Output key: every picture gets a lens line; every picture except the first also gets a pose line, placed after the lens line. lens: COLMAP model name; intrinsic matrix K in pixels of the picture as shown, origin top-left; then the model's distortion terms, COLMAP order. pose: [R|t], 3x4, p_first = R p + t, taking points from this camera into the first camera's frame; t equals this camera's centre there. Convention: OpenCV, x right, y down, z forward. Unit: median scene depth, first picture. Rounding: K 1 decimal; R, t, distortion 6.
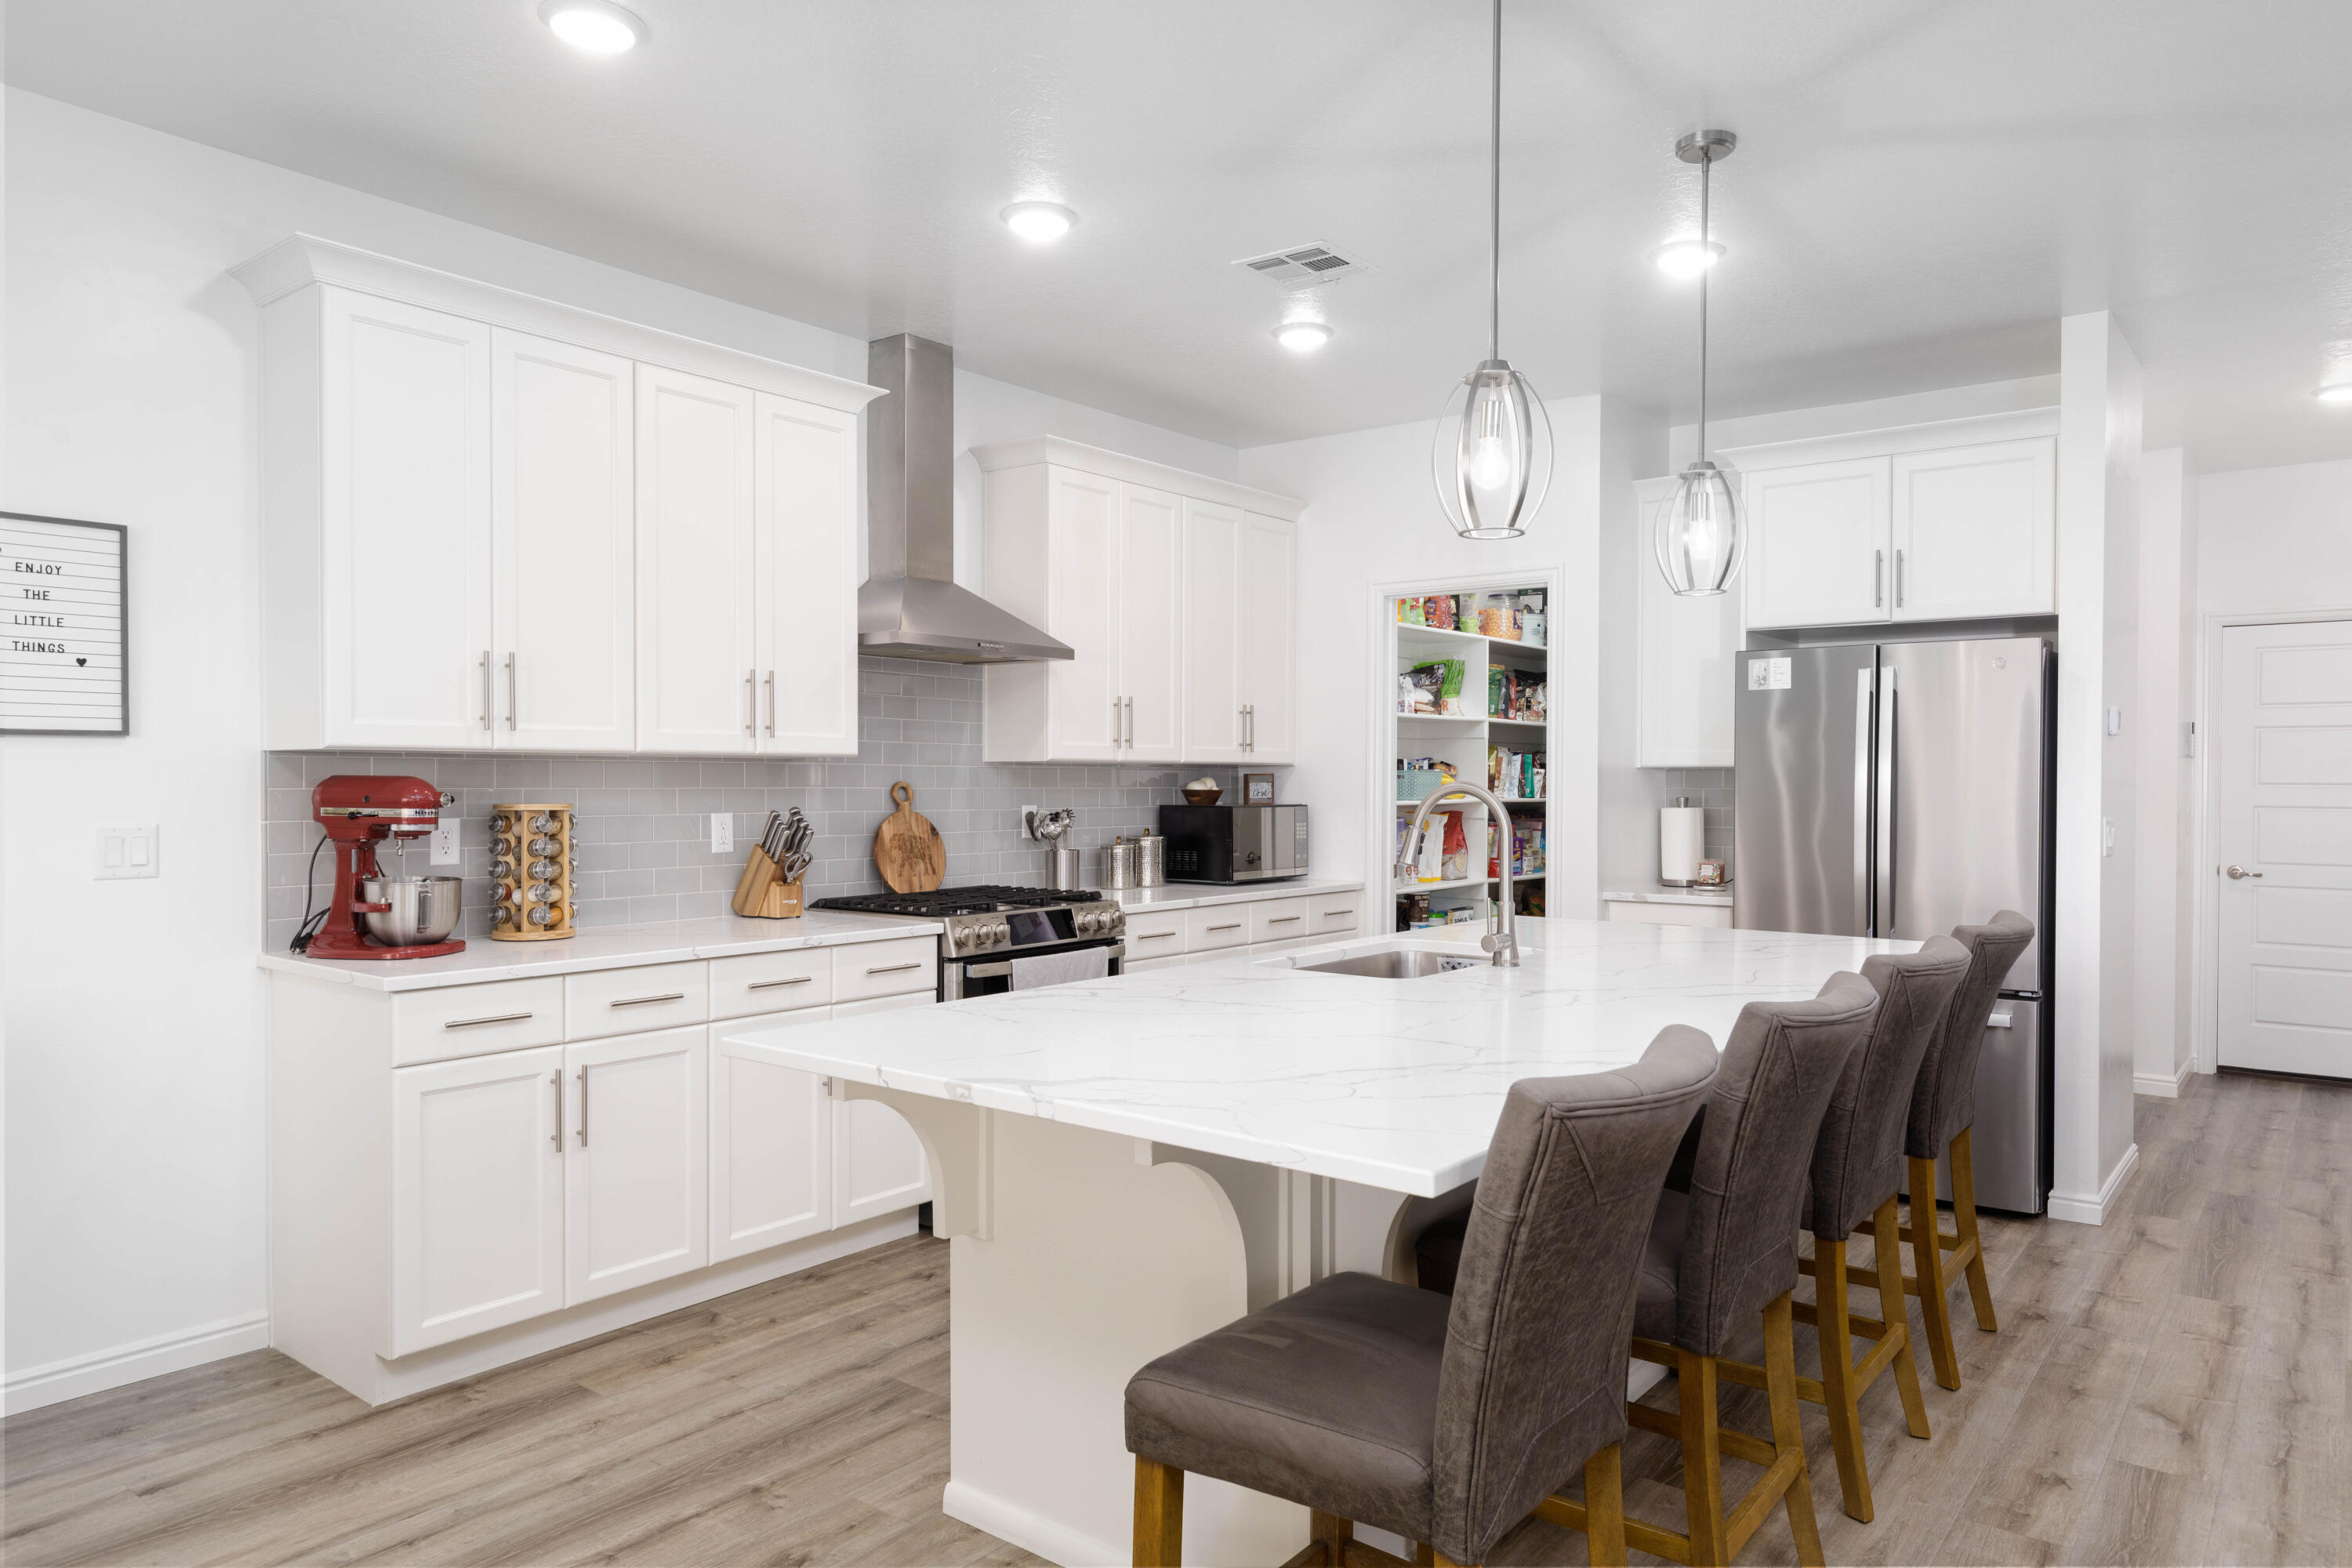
lens RADIAL K [[1530.6, 0, 1182.9], [0, 1530.6, 784.1], [0, 0, 1]] dist [0.004345, -0.000104]
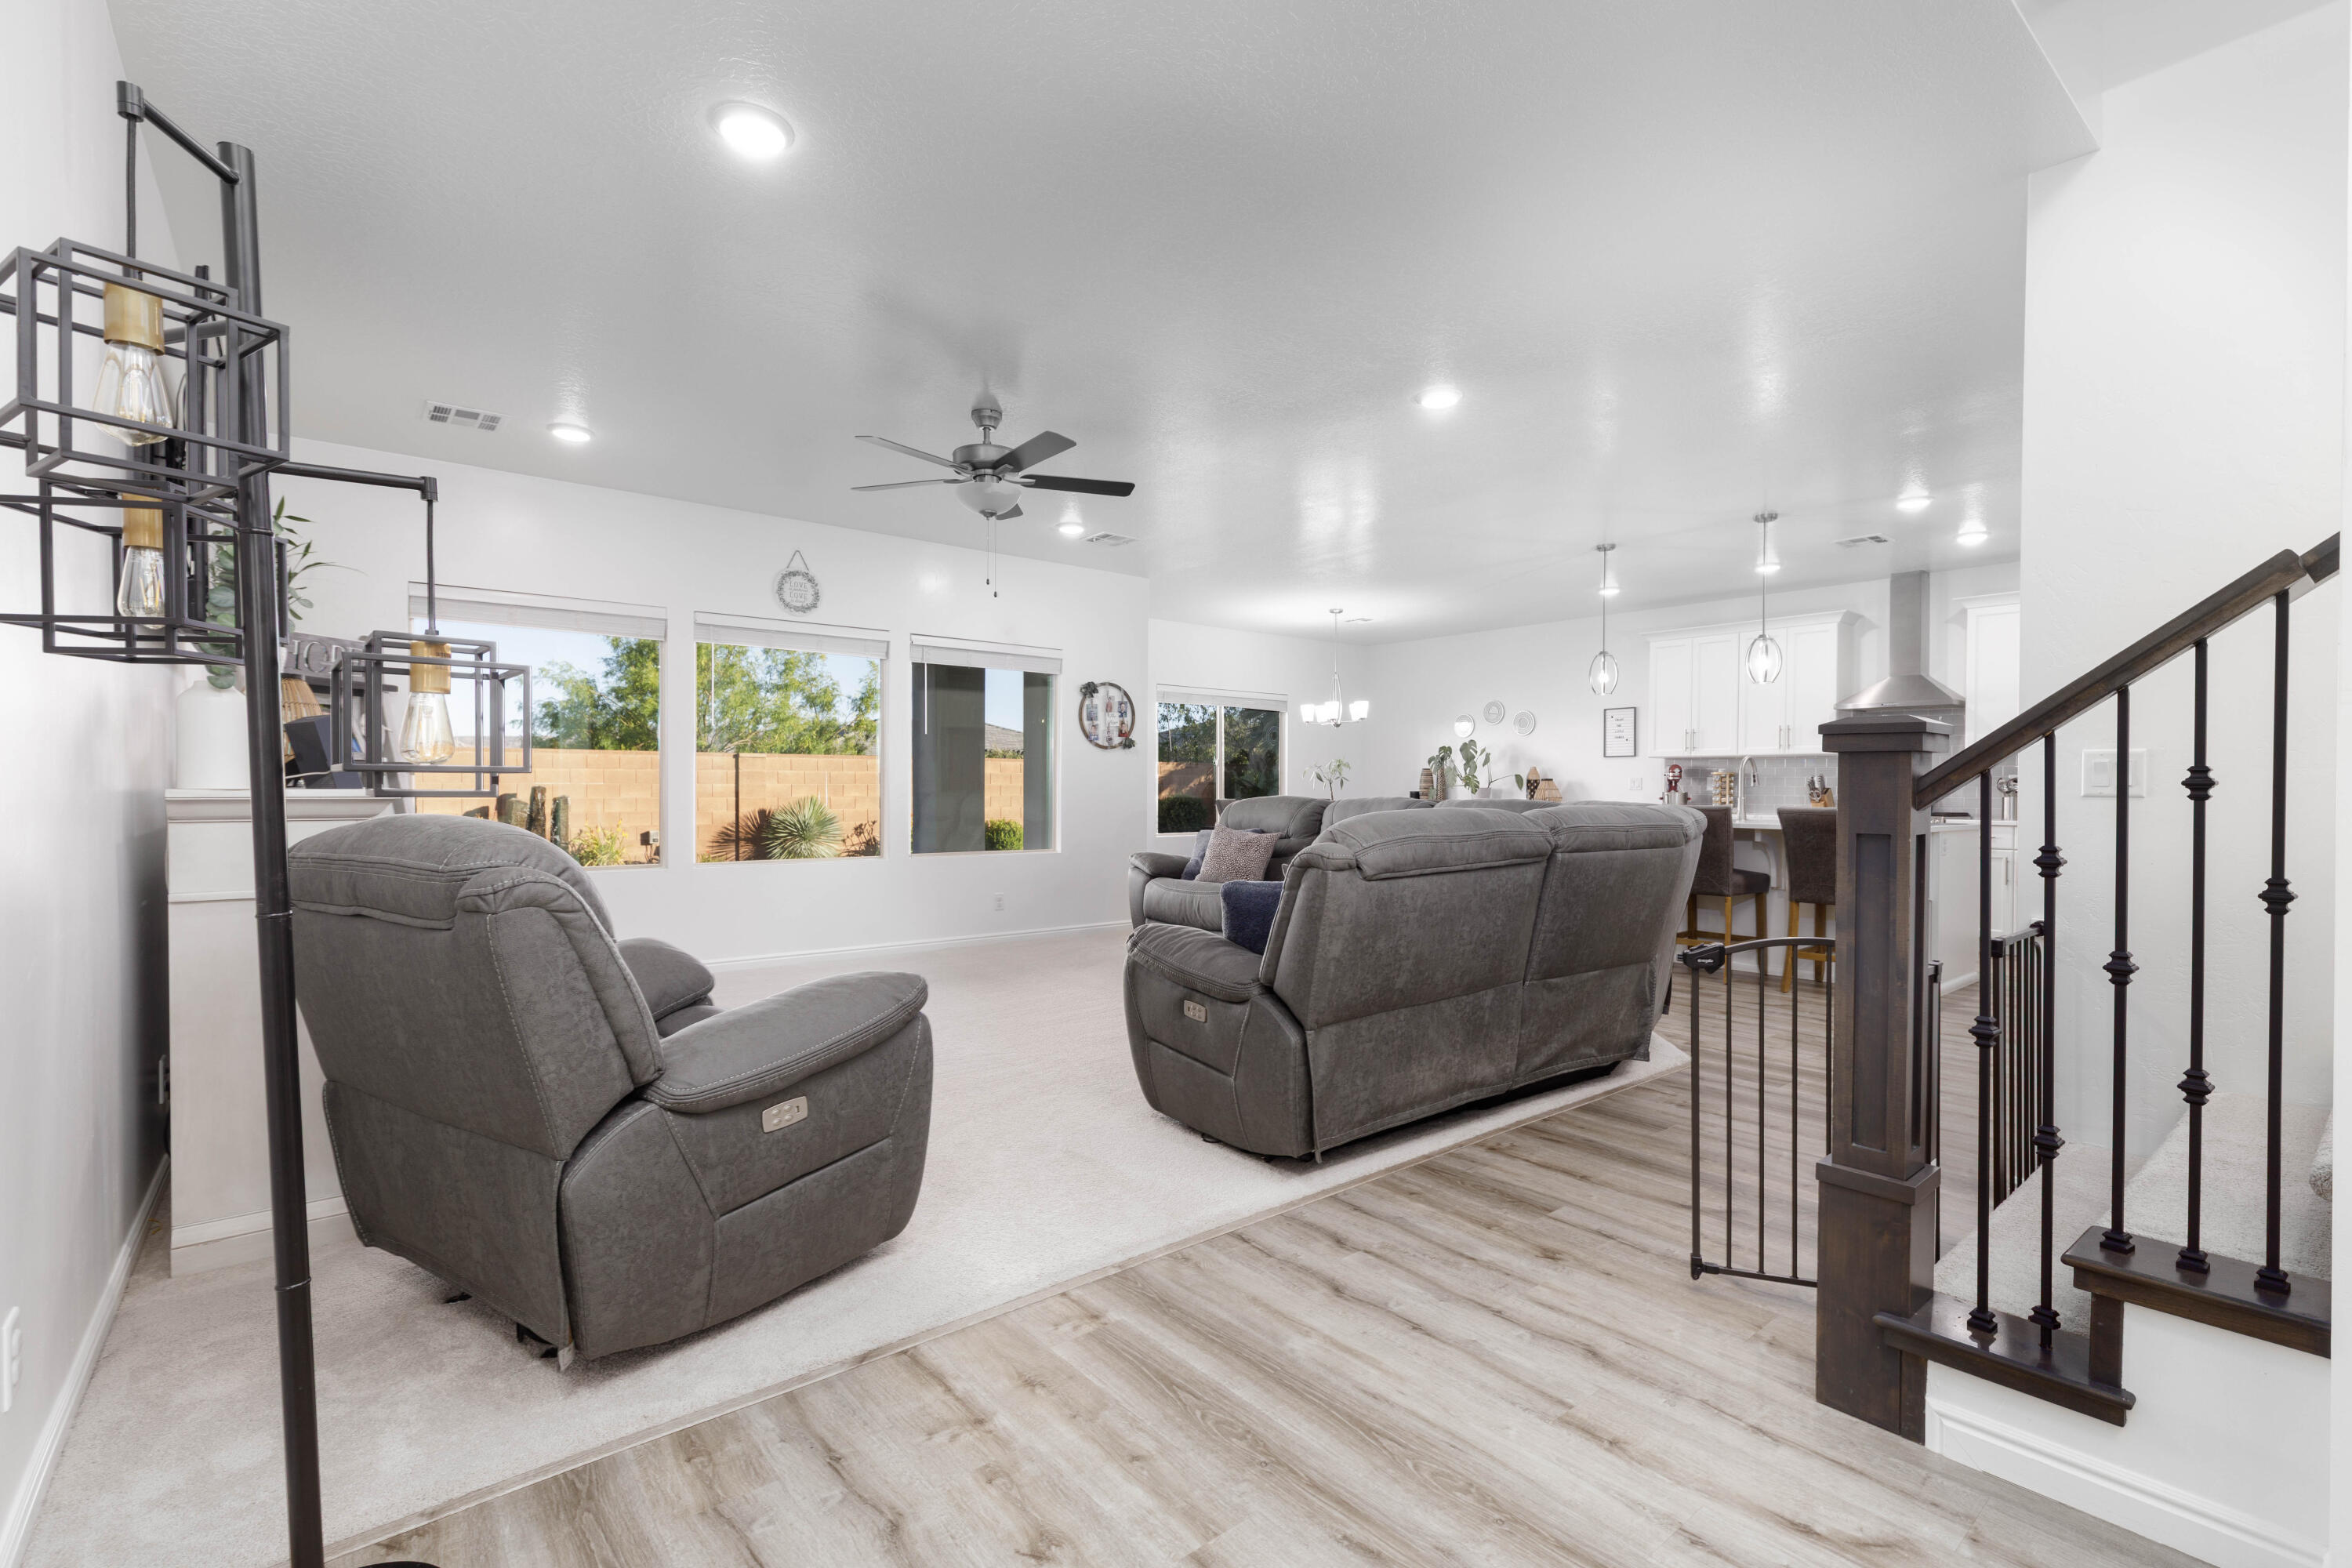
lens RADIAL K [[1054.6, 0, 1186.5], [0, 1054.6, 791.6], [0, 0, 1]] dist [-0.002594, 0.001060]
pose [[-0.220563, 0.000024, -0.975373, 2.390205], [-0.008490, 0.999962, 0.001945, 0.070182], [0.975336, 0.008710, -0.220554, 0.434154]]
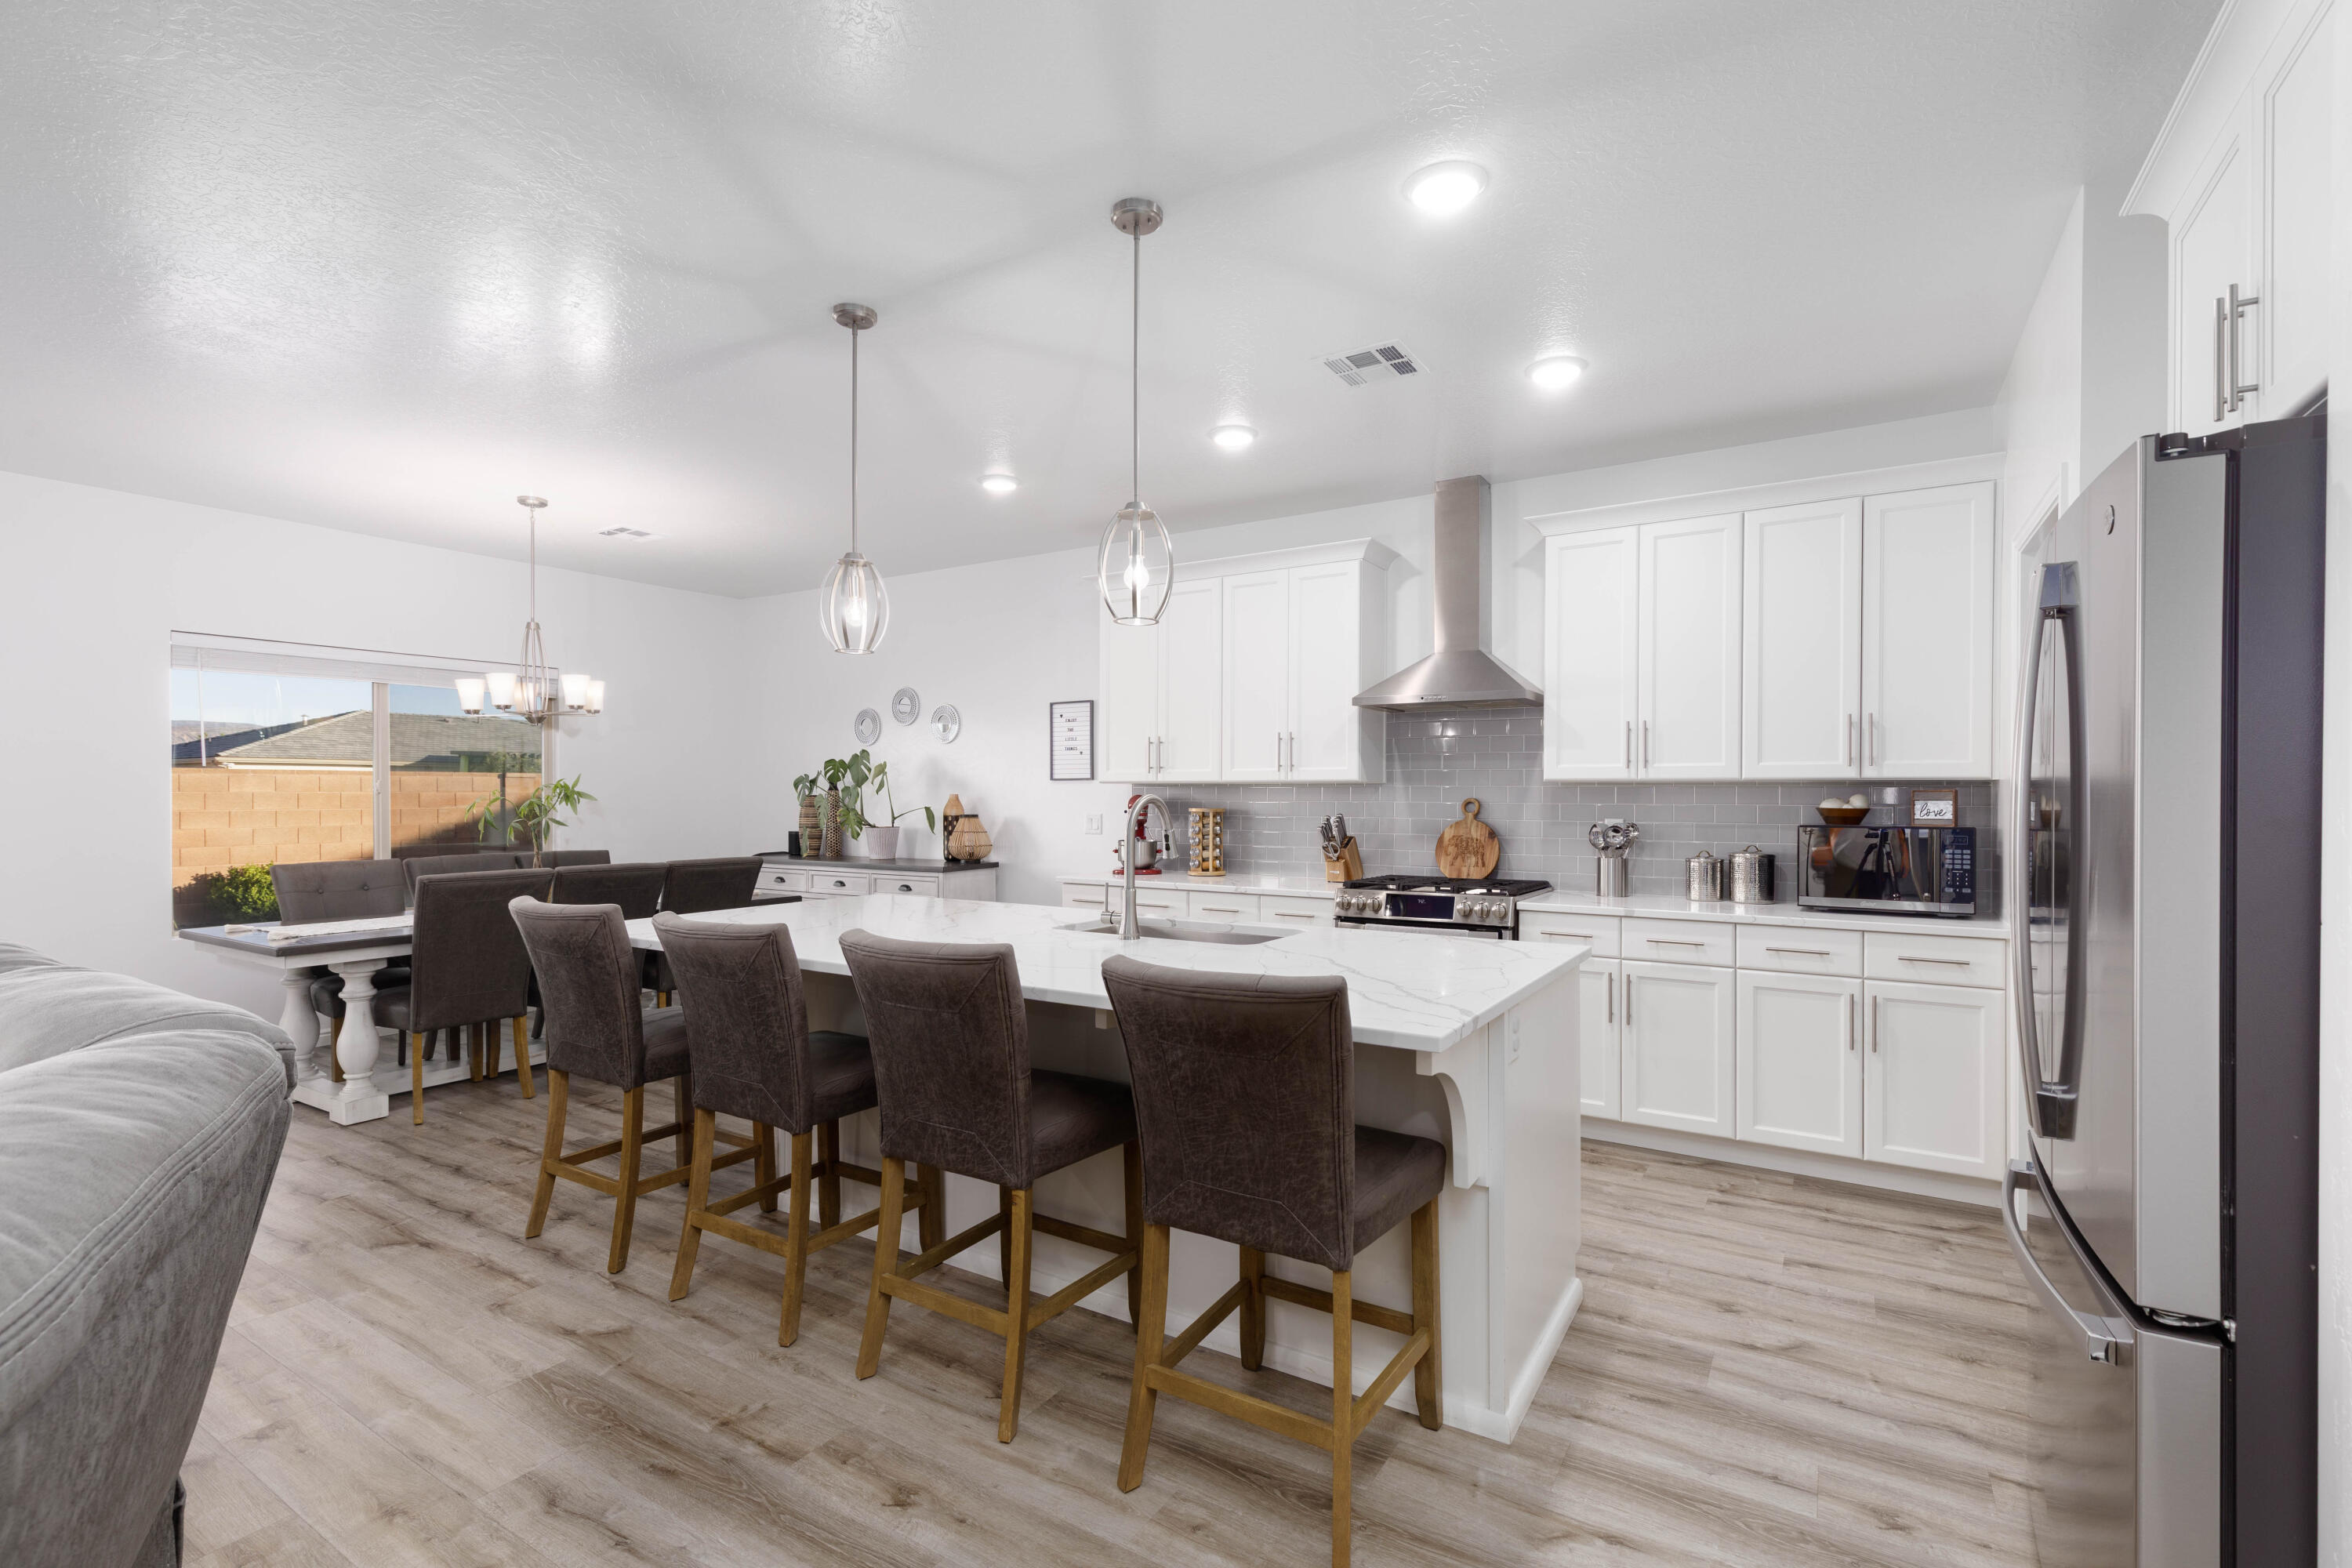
lens RADIAL K [[1054.6, 0, 1191.8], [0, 1054.6, 790.8], [0, 0, 1]] dist [-0.002594, 0.001060]
pose [[0.097992, -0.008415, -0.995152, 1.115540], [-0.006530, 0.999937, -0.009099, 0.003325], [0.995166, 0.007390, 0.097930, 0.984855]]
